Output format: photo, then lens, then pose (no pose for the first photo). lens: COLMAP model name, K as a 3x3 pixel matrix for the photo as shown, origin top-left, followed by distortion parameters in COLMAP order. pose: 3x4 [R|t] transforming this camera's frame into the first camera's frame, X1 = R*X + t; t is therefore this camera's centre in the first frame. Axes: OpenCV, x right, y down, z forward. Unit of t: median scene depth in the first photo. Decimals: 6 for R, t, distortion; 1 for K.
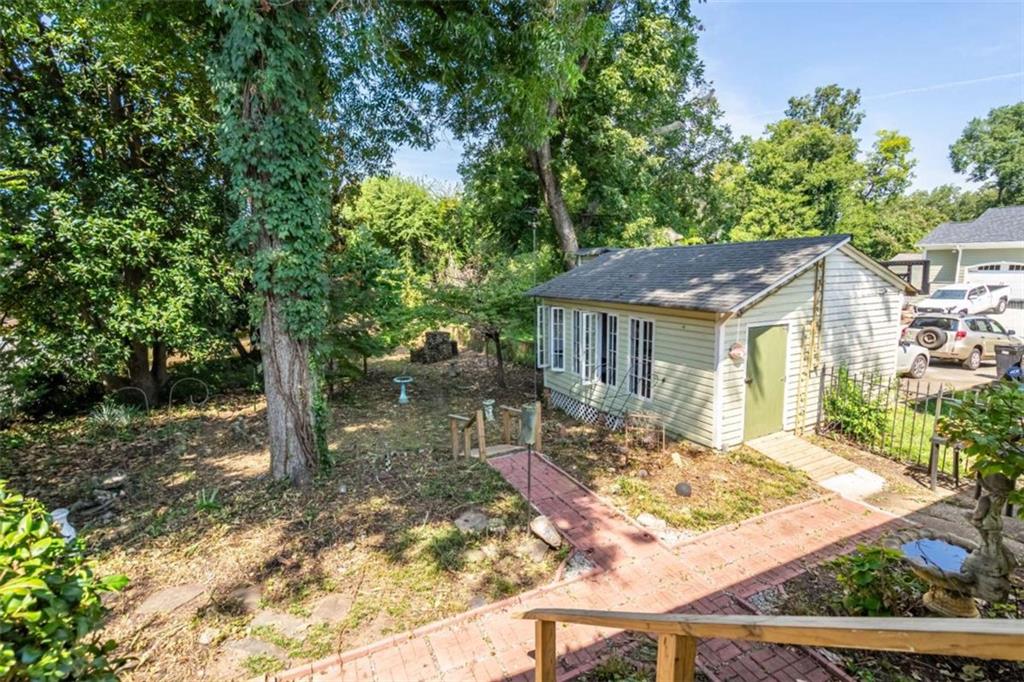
lens RADIAL K [[460.8, 0, 512.0], [0, 460.8, 341.0], [0, 0, 1]] dist [0.000320, -0.000308]
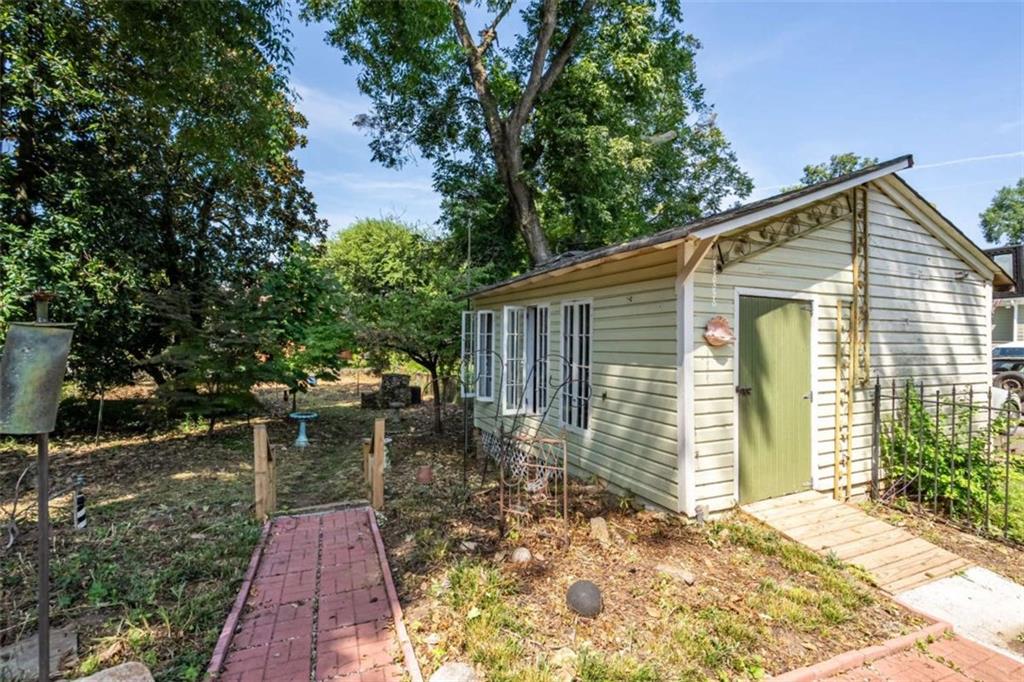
lens RADIAL K [[469.2, 0, 512.0], [0, 469.2, 341.0], [0, 0, 1]] dist [0.000979, 0.000091]
pose [[0.998822, 0.030740, -0.037533, 0.210078], [-0.035968, 0.988380, -0.147688, 0.099916], [0.032557, 0.148864, 0.988322, 0.349355]]
